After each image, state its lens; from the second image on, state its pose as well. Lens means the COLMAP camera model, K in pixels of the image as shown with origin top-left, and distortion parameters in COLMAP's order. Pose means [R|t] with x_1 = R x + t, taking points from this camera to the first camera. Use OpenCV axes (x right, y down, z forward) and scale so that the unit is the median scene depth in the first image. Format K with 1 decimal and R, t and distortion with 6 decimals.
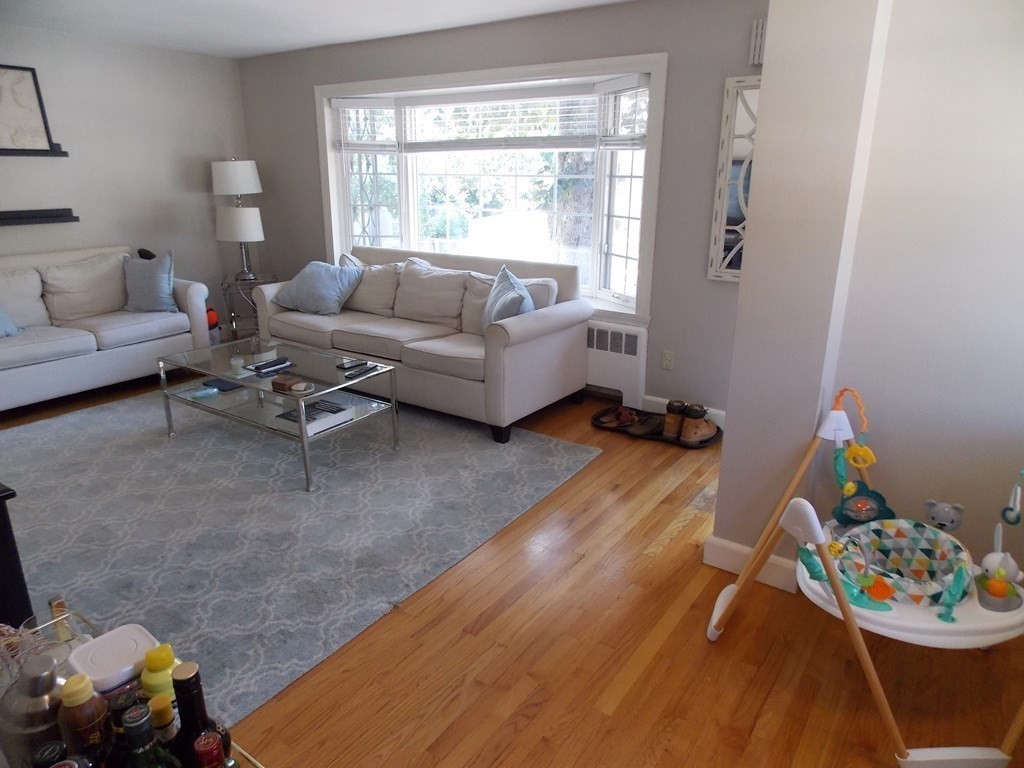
lens RADIAL K [[667.3, 0, 516.2], [0, 667.3, 380.2], [0, 0, 1]] dist [-0.002781, -0.002505]
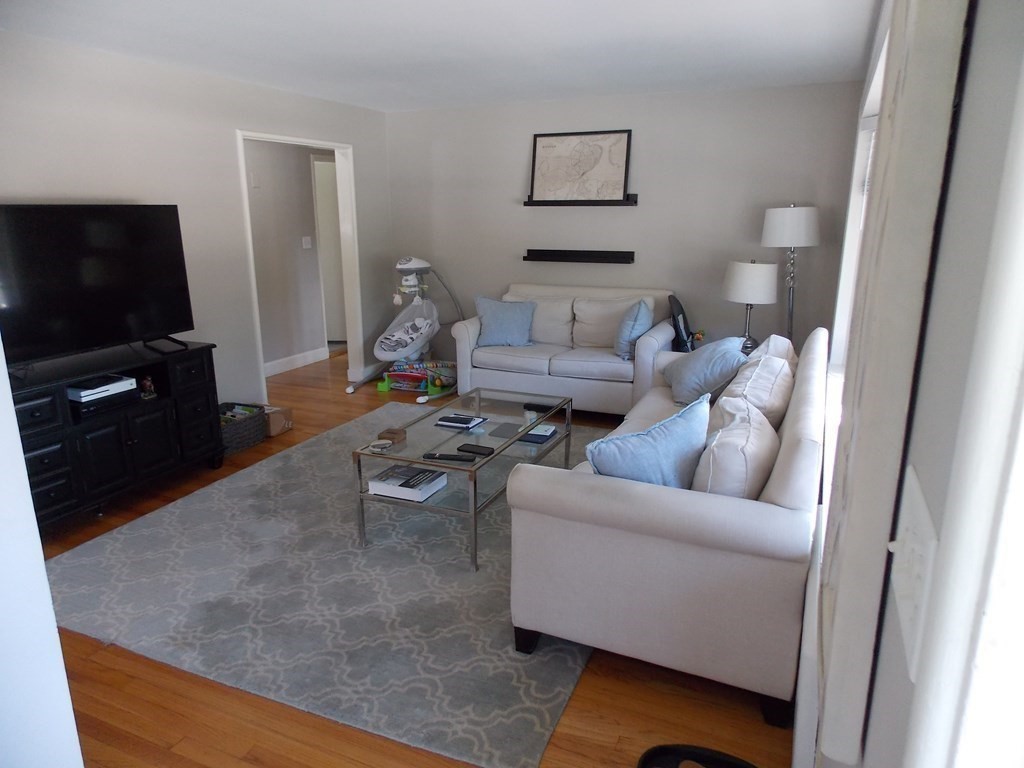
lens RADIAL K [[667.3, 0, 516.2], [0, 667.3, 380.2], [0, 0, 1]] dist [-0.002781, -0.002505]
pose [[0.195582, 0.238237, -0.951310, 0.421497], [-0.291859, 0.940230, 0.175458, -0.207684], [0.936251, 0.243332, 0.253424, 0.628118]]
